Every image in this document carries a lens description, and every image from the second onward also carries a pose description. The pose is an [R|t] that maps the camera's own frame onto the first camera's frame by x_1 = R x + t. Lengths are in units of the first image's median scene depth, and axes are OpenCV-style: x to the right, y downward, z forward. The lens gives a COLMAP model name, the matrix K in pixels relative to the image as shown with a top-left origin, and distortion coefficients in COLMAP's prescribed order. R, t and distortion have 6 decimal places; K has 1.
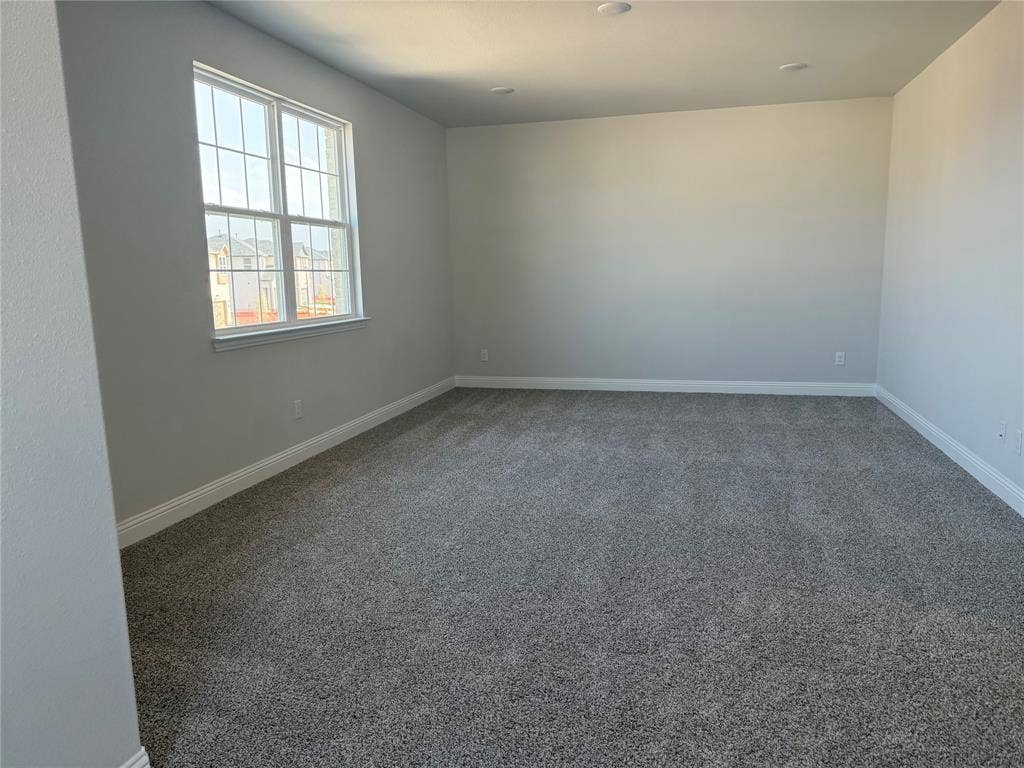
lens RADIAL K [[695.7, 0, 526.2], [0, 695.7, 378.3], [0, 0, 1]] dist [0.108416, -0.166054]
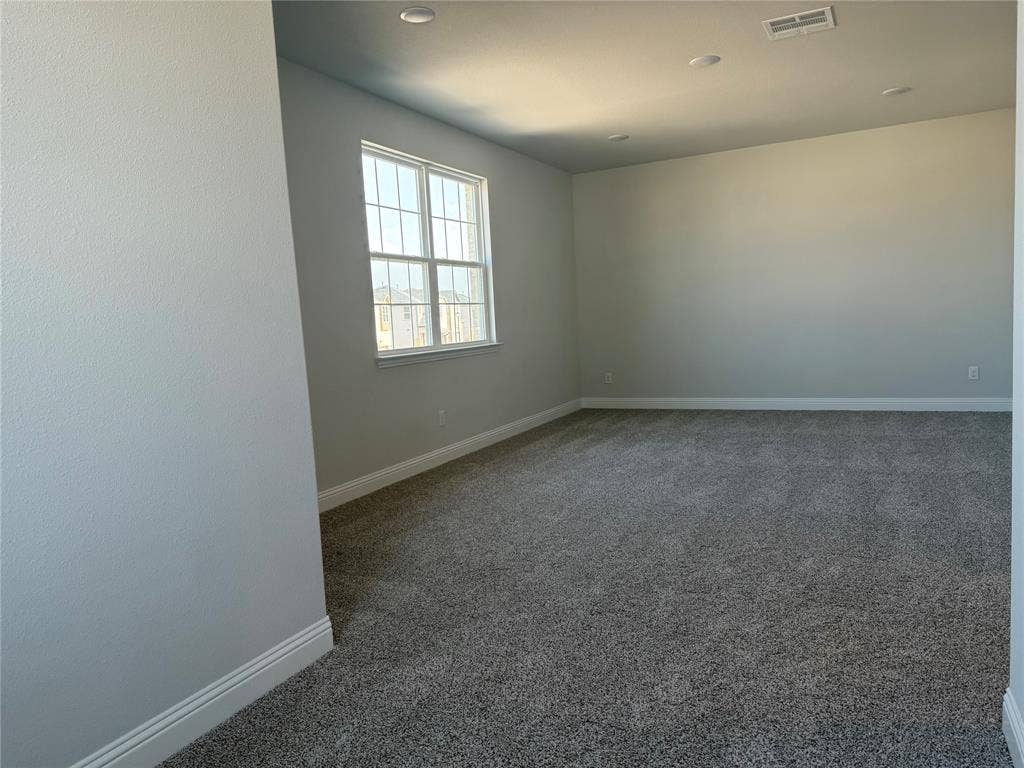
lens RADIAL K [[695.7, 0, 526.2], [0, 695.7, 378.3], [0, 0, 1]] dist [0.108416, -0.166054]
pose [[0.978634, -0.020332, -0.204602, 0.056849], [0.008983, 0.998377, -0.056245, 0.042288], [0.205414, 0.053205, 0.977228, -0.125249]]
